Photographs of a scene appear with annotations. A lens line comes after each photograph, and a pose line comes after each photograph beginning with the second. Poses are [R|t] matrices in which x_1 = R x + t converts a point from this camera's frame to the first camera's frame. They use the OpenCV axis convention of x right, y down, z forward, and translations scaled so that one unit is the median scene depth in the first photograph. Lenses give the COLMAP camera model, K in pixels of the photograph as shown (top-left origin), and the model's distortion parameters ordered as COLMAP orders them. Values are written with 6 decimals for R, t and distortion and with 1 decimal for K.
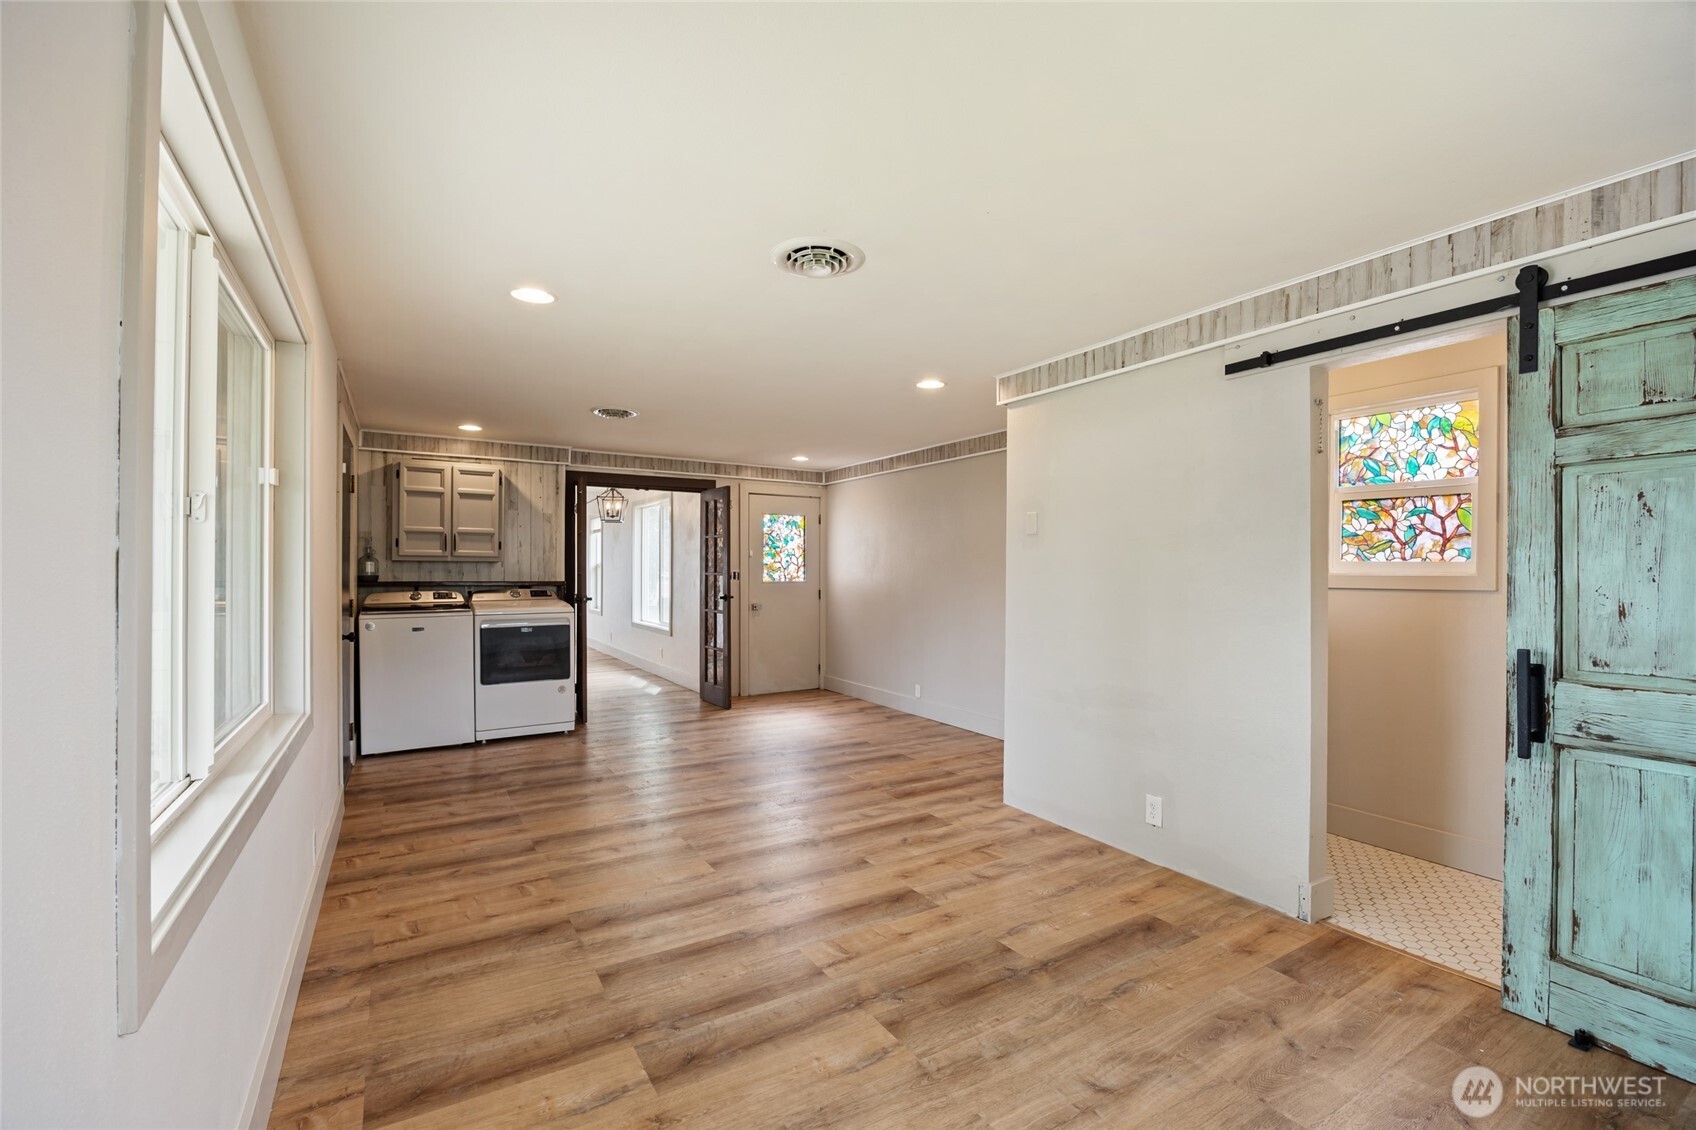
lens RADIAL K [[728.7, 0, 851.1], [0, 728.7, 565.9], [0, 0, 1]] dist [-0.017358, 0.000497]
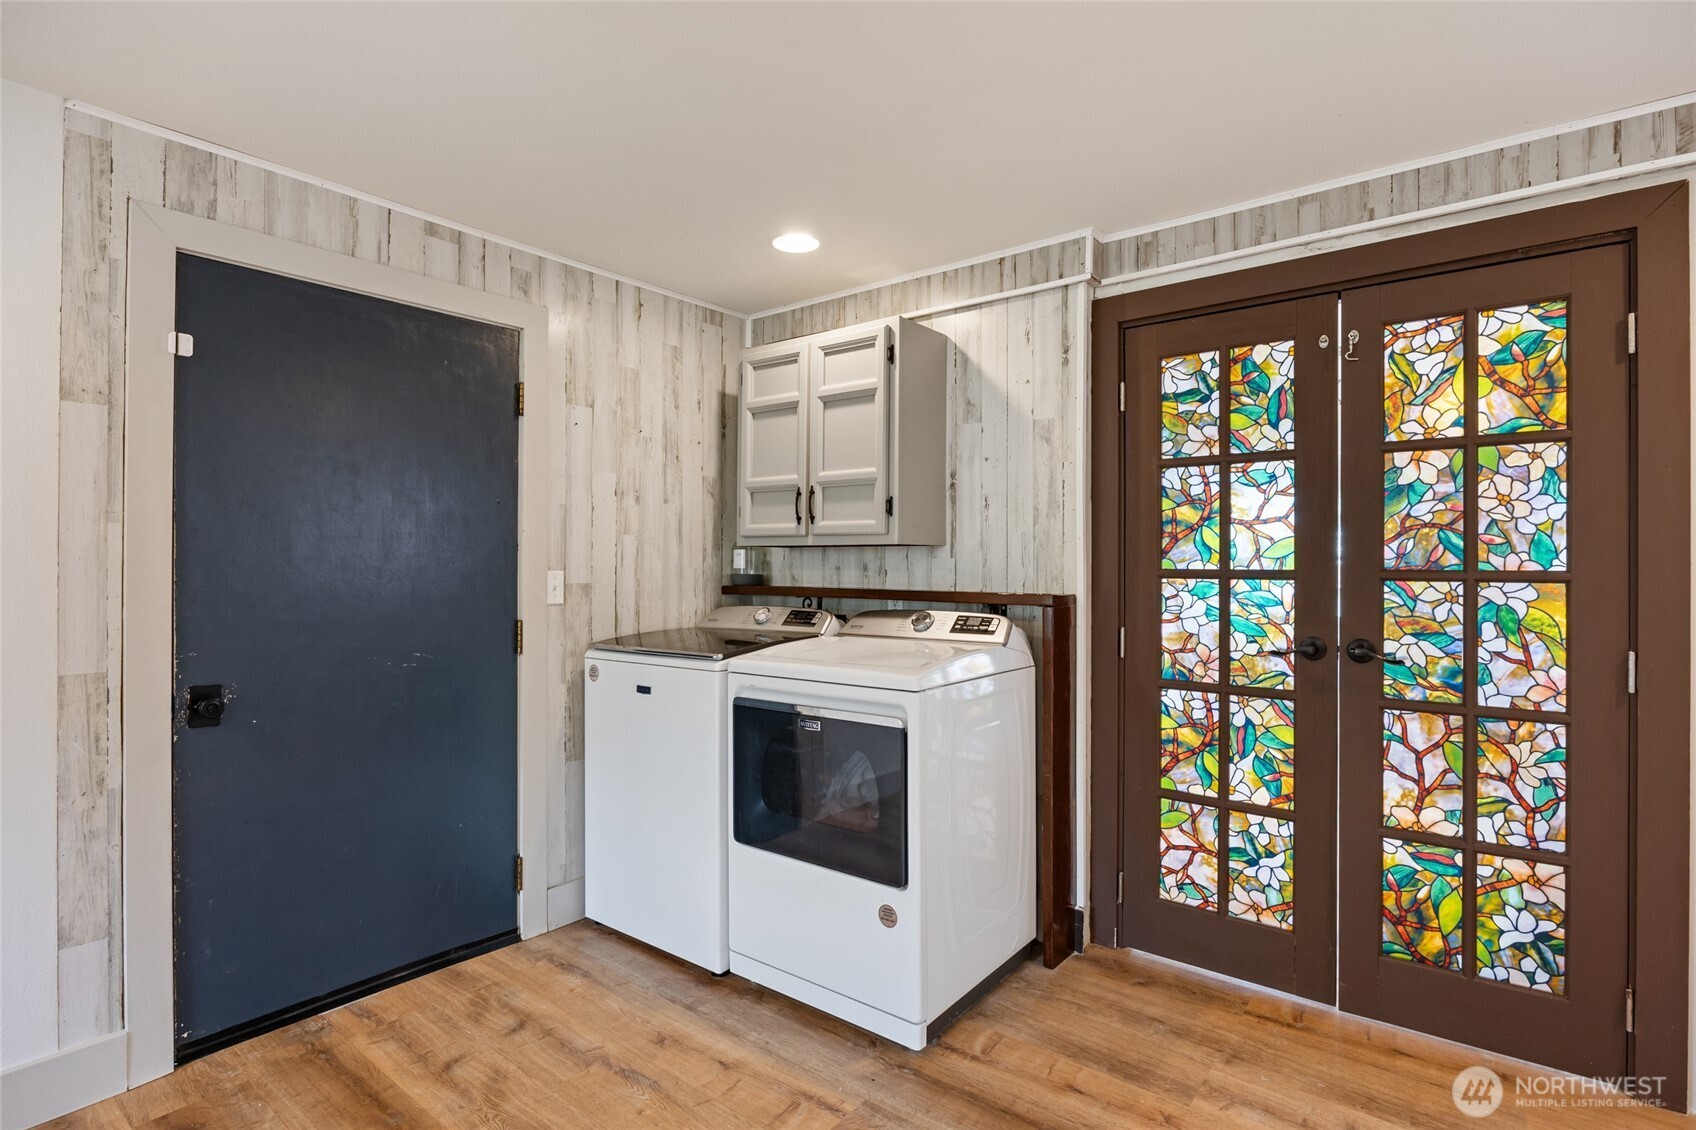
lens RADIAL K [[831.8, 0, 845.5], [0, 831.8, 559.9], [0, 0, 1]] dist [-0.009956, -0.000972]
pose [[0.339668, -0.007115, -0.940519, -0.056068], [0.003768, 0.999974, -0.006204, 0.008601], [0.940538, -0.001437, 0.339686, 1.196066]]
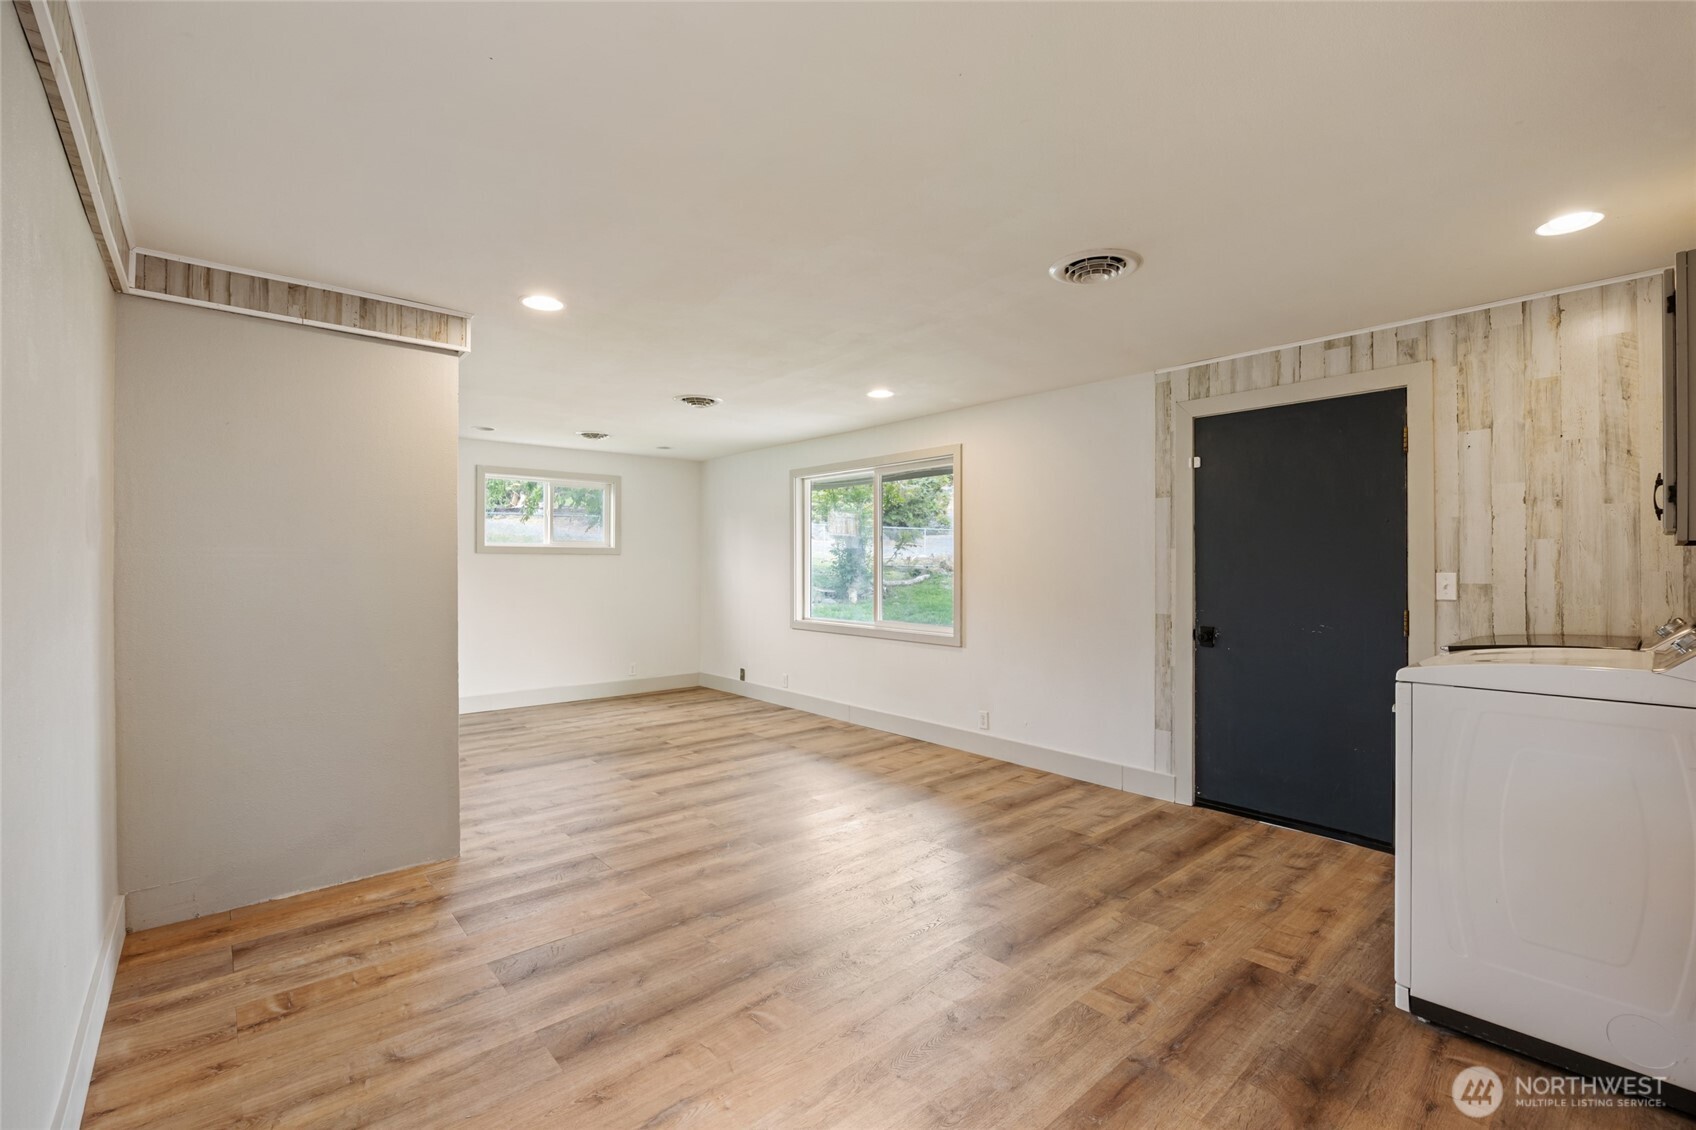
lens RADIAL K [[728.7, 0, 851.1], [0, 728.7, 565.9], [0, 0, 1]] dist [-0.017358, 0.000497]
pose [[-0.985526, -0.005761, -0.169429, -0.074685], [-0.004657, 0.999965, -0.006914, 0.013840], [0.169463, -0.006025, -0.985518, 1.852084]]
